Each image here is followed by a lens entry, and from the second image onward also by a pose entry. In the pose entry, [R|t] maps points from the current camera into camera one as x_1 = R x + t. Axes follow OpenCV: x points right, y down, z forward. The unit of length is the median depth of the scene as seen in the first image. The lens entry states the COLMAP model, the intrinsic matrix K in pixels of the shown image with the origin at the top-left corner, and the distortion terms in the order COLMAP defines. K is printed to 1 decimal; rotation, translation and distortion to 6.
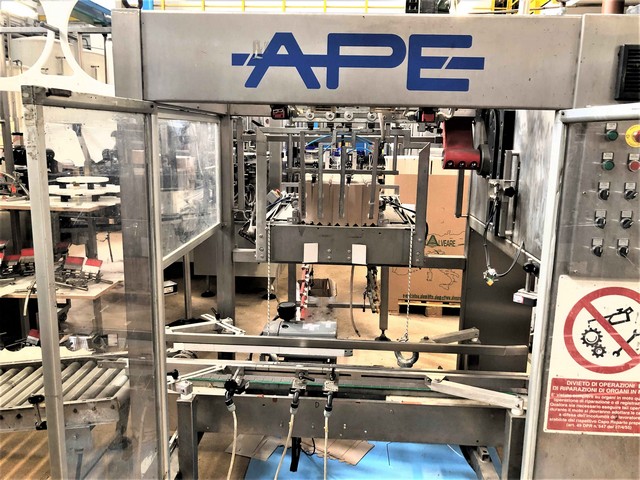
lens RADIAL K [[538.5, 0, 319.3], [0, 538.5, 238.9], [0, 0, 1]] dist [0.013698, -0.004139]
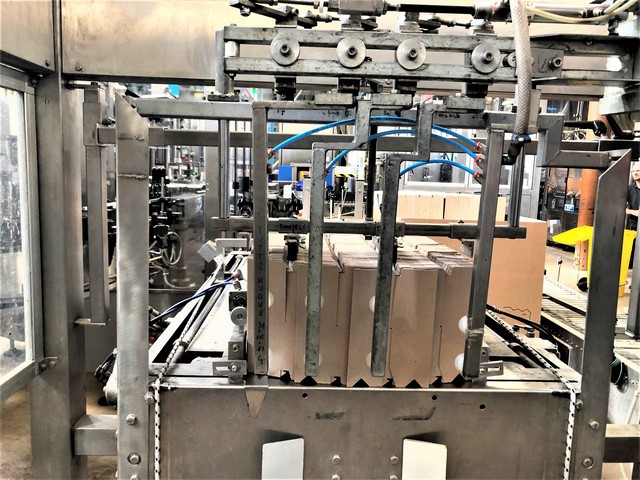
lens RADIAL K [[538.5, 0, 320.0], [0, 538.5, 241.1], [0, 0, 1]] dist [0.013698, -0.004139]
pose [[0.996097, 0.003475, 0.088194, -0.022808], [0.002292, 0.997870, -0.065200, -0.093863], [-0.088232, 0.065148, 0.993967, 0.651181]]
